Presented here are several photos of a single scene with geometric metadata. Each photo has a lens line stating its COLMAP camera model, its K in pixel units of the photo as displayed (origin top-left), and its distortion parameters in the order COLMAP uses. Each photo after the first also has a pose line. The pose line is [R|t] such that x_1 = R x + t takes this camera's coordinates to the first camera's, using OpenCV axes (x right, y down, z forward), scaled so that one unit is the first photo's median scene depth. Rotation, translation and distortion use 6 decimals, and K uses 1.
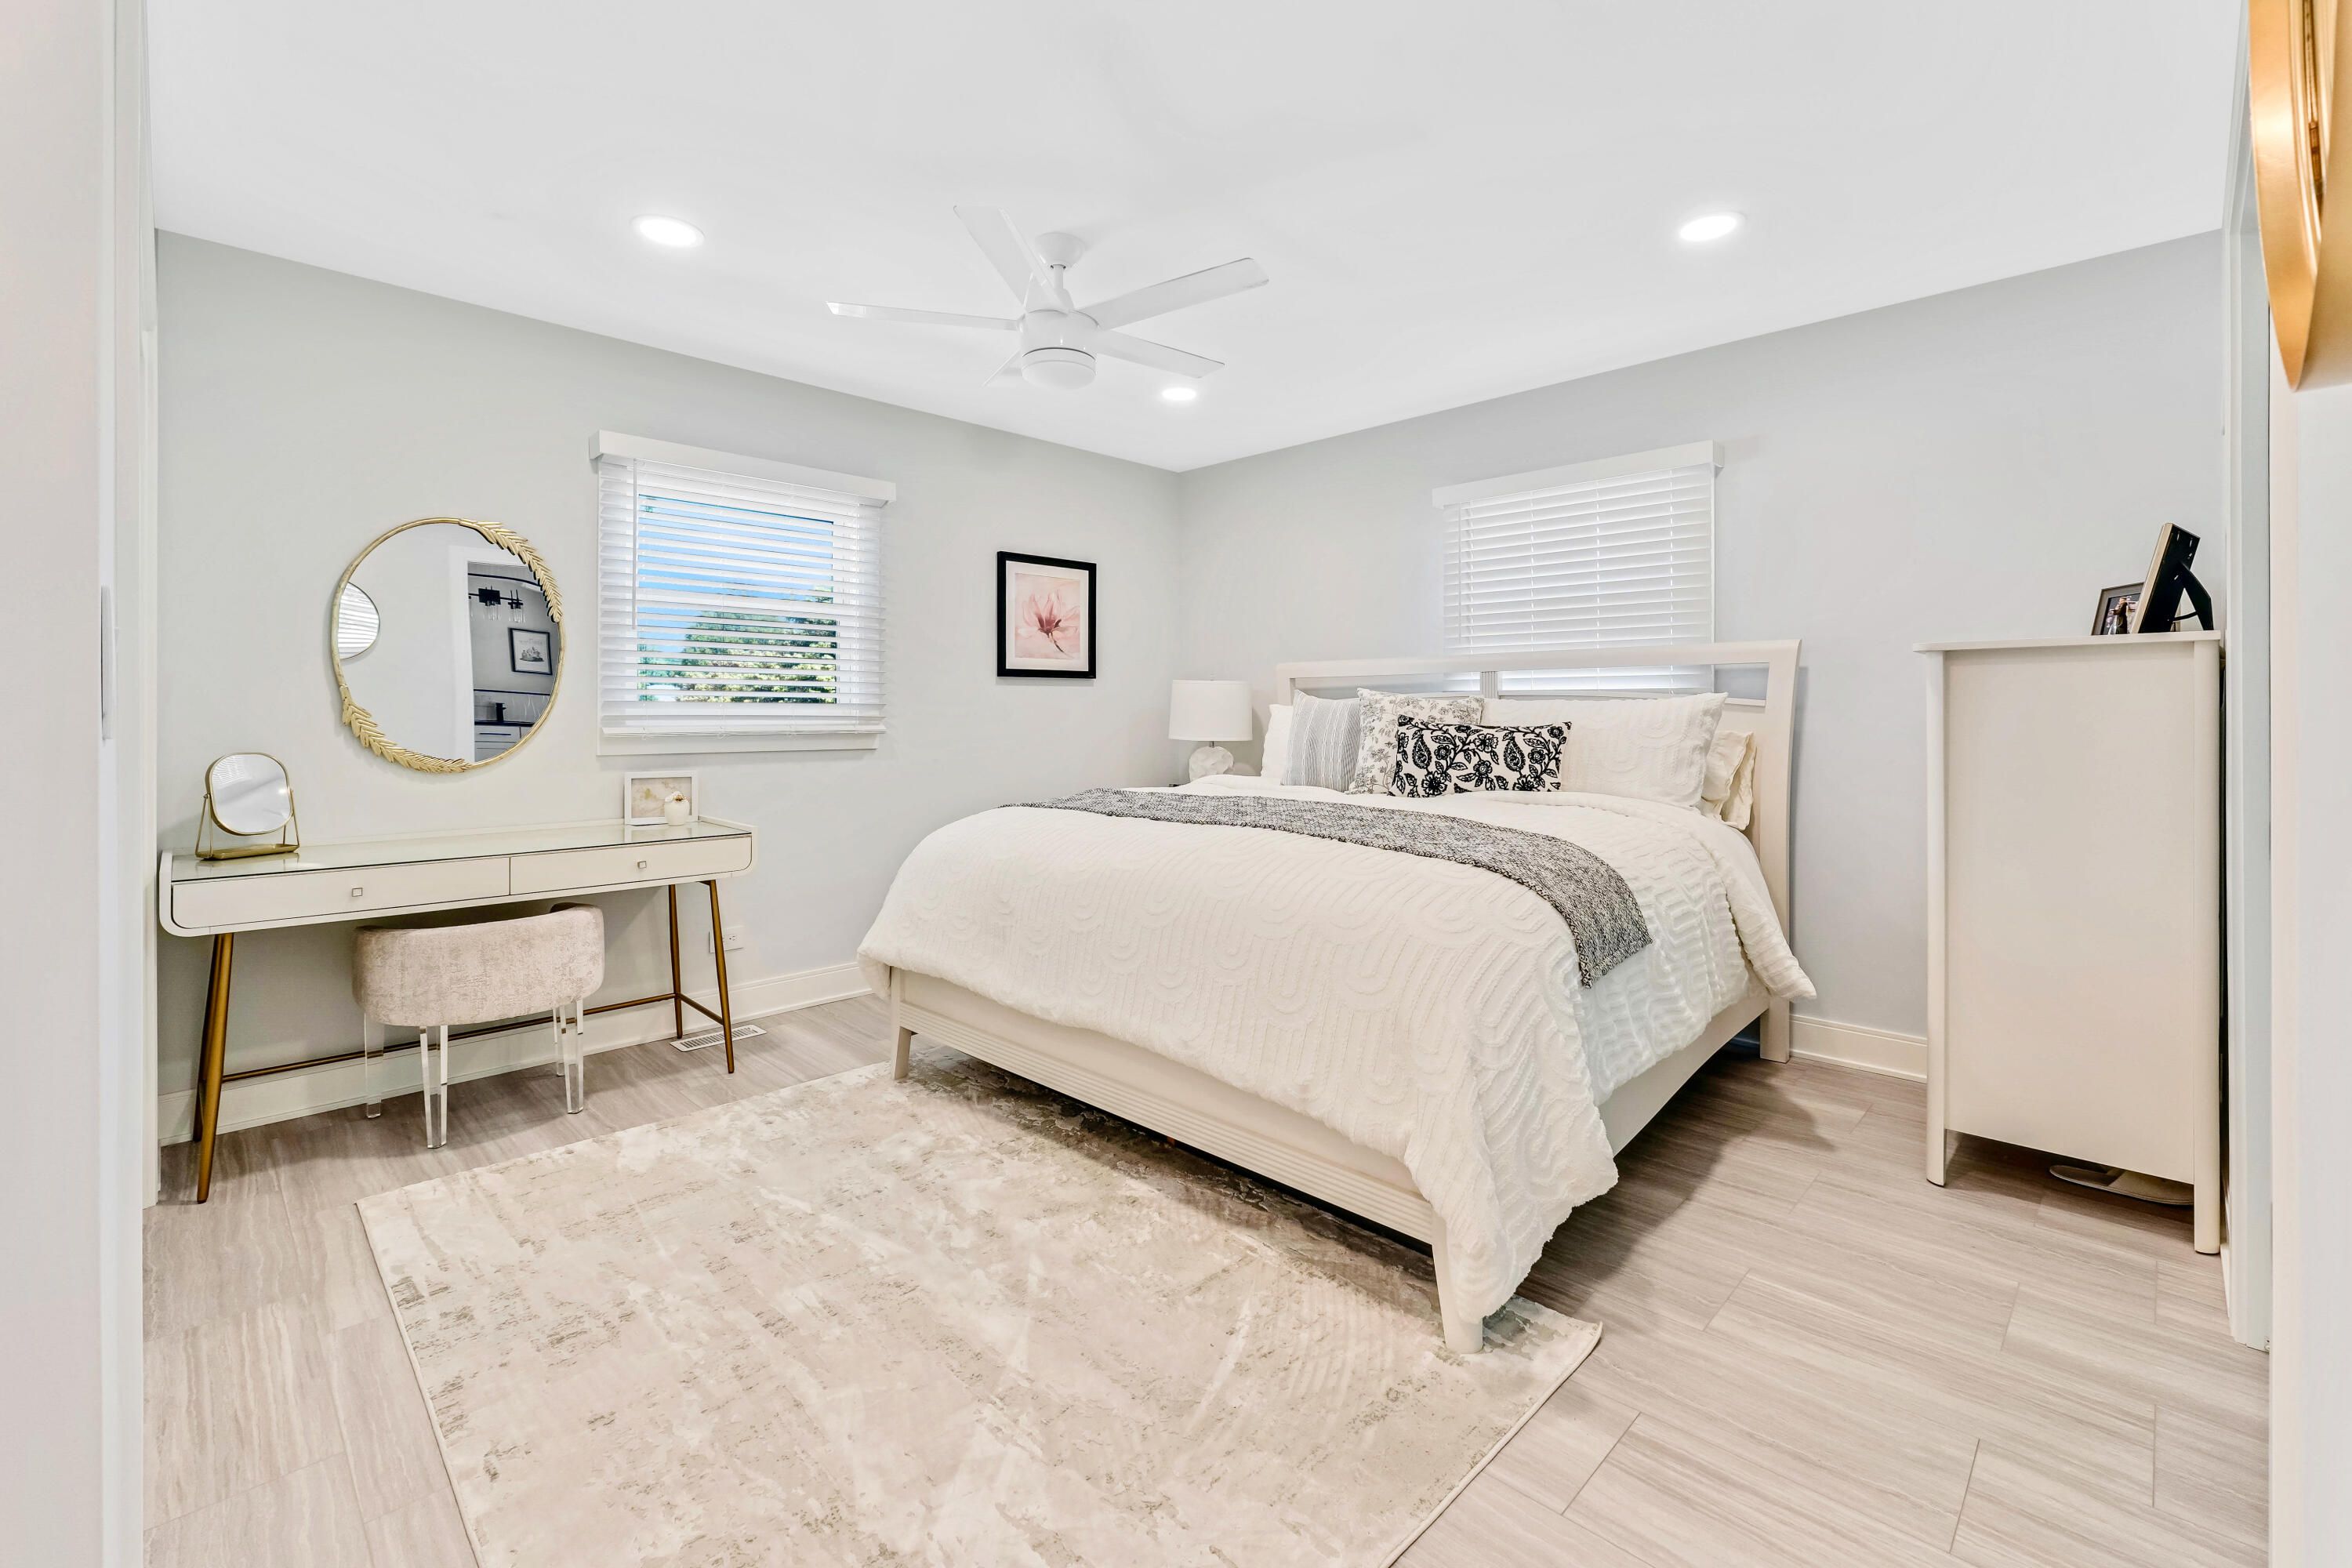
lens RADIAL K [[1003.5, 0, 1185.1], [0, 1003.5, 715.2], [0, 0, 1]] dist [-0.001466, -0.000223]
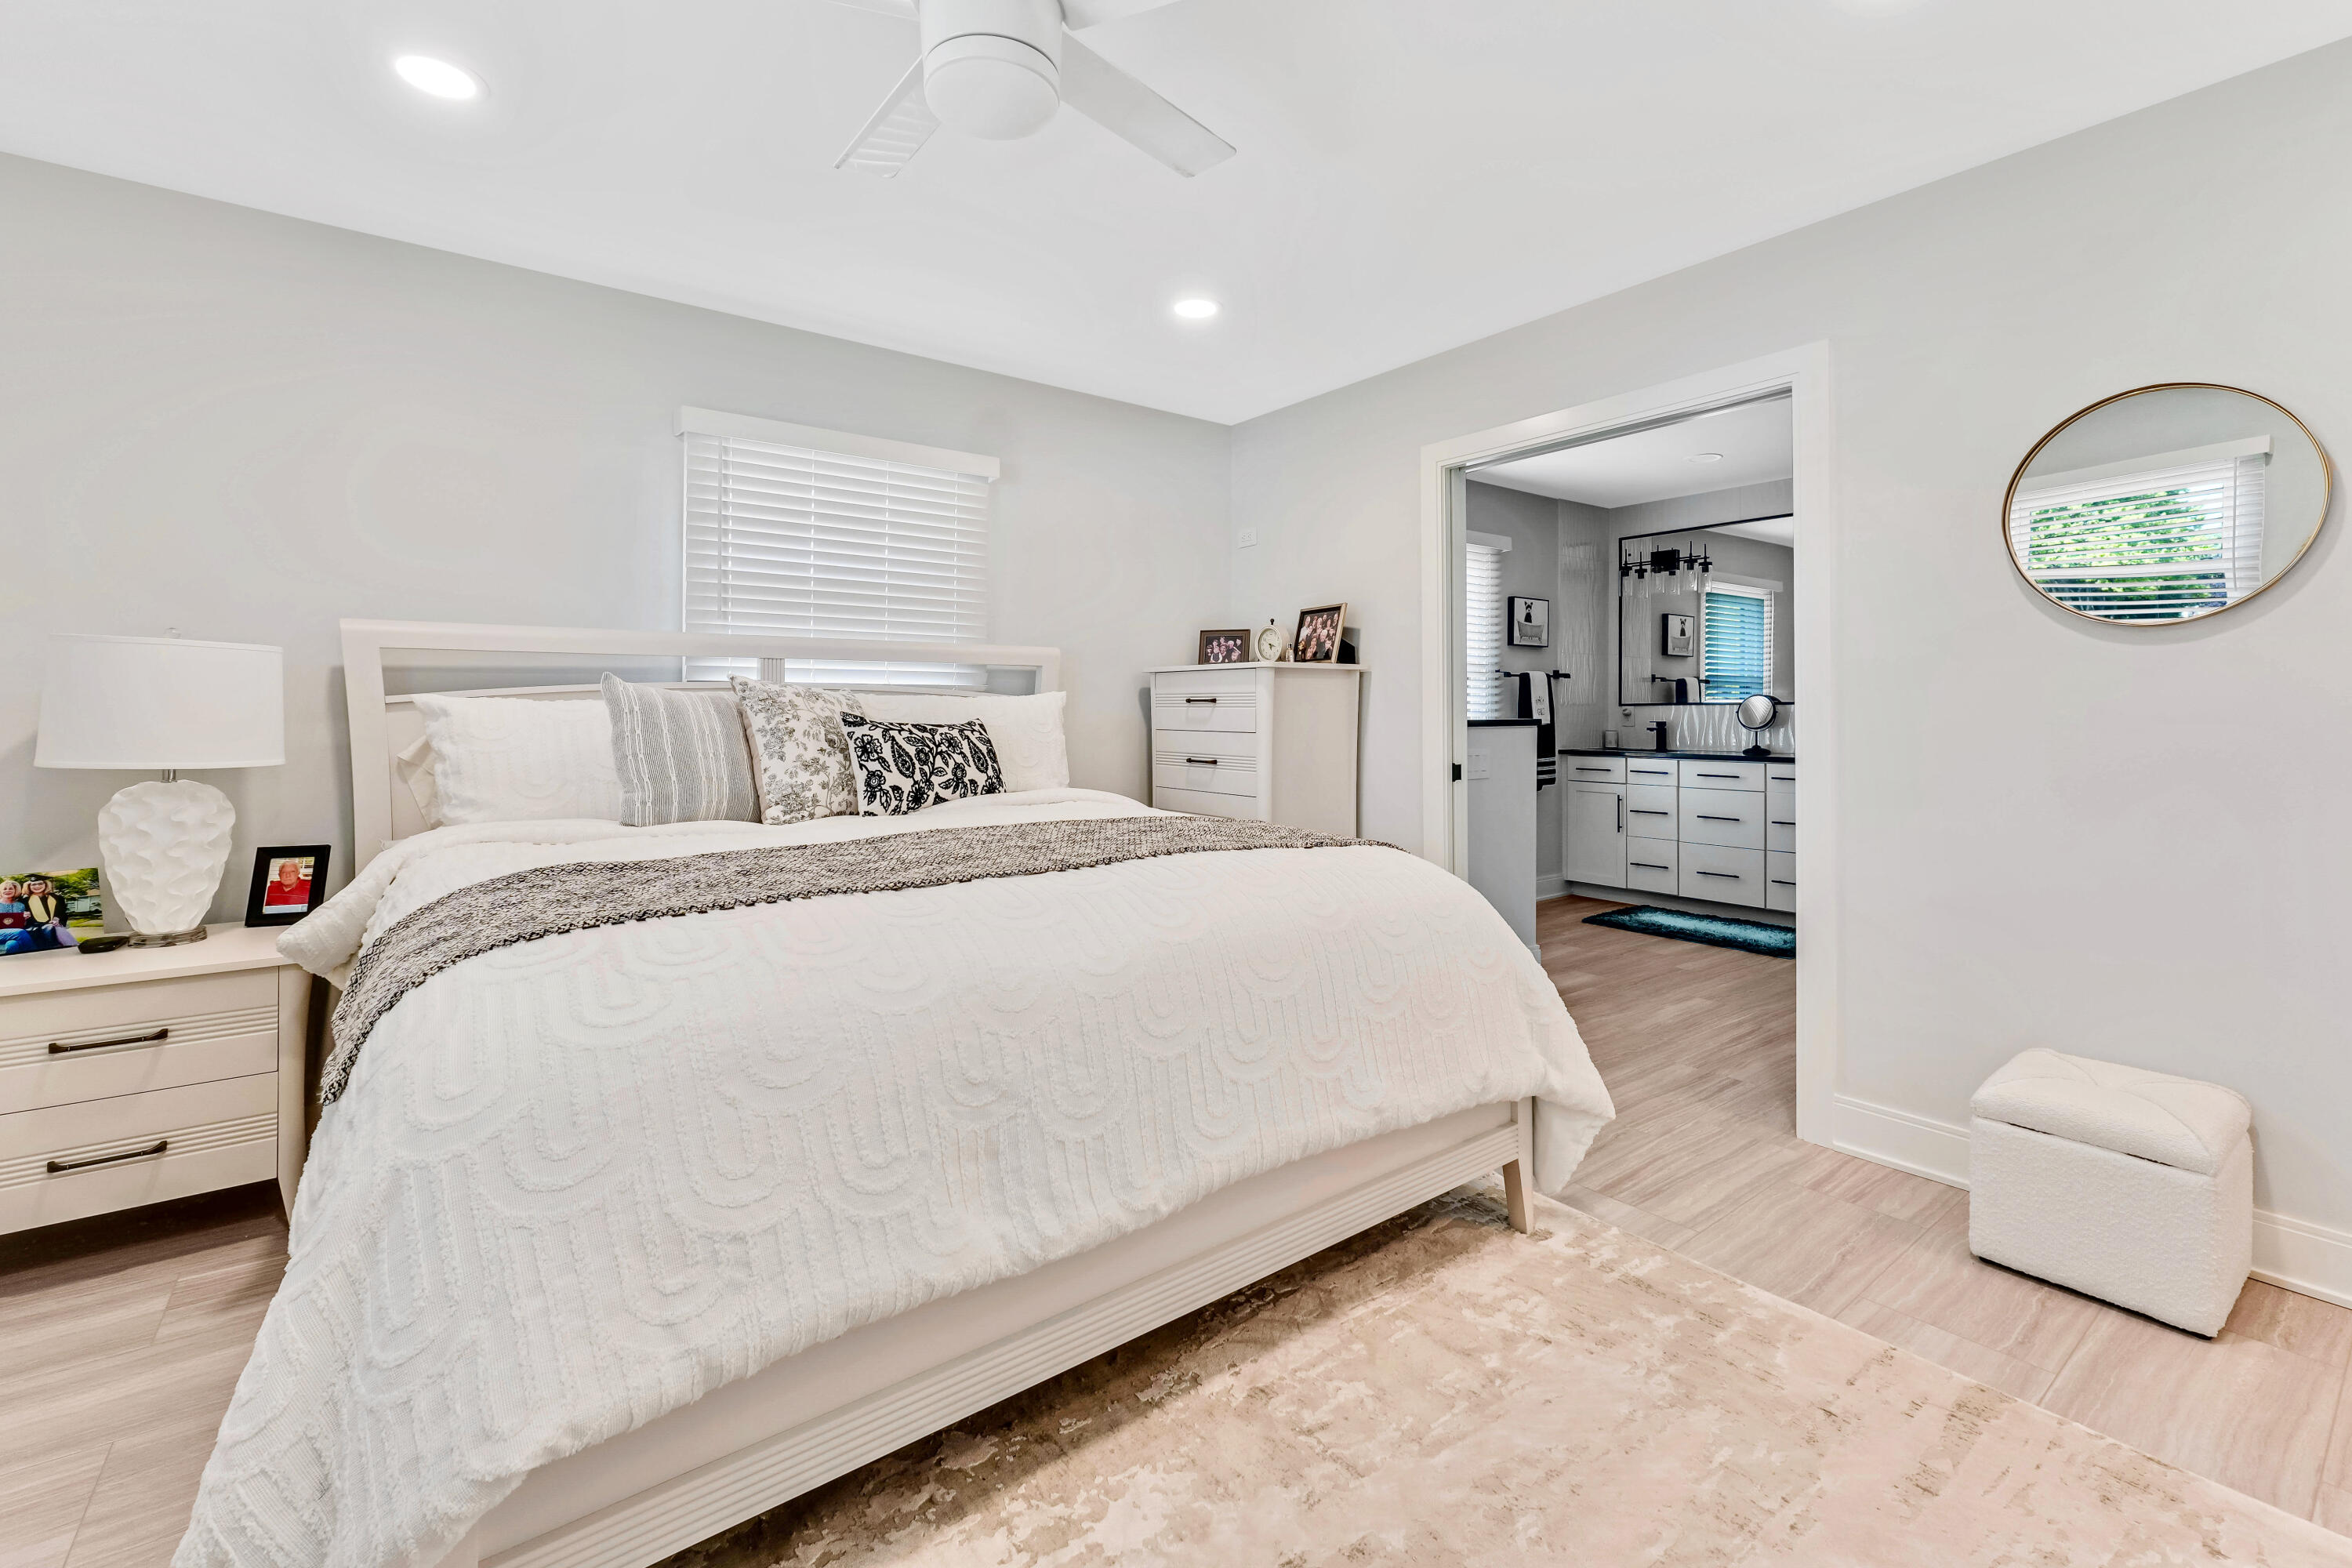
lens RADIAL K [[1017.4, 0, 1174.3], [0, 1017.4, 705.6], [0, 0, 1]] dist [-0.001278, -0.000214]
pose [[0.140138, 0.005402, 0.990117, -0.552742], [0.002596, 0.999980, -0.005823, 0.000208], [-0.990129, 0.003387, 0.140121, 0.680680]]
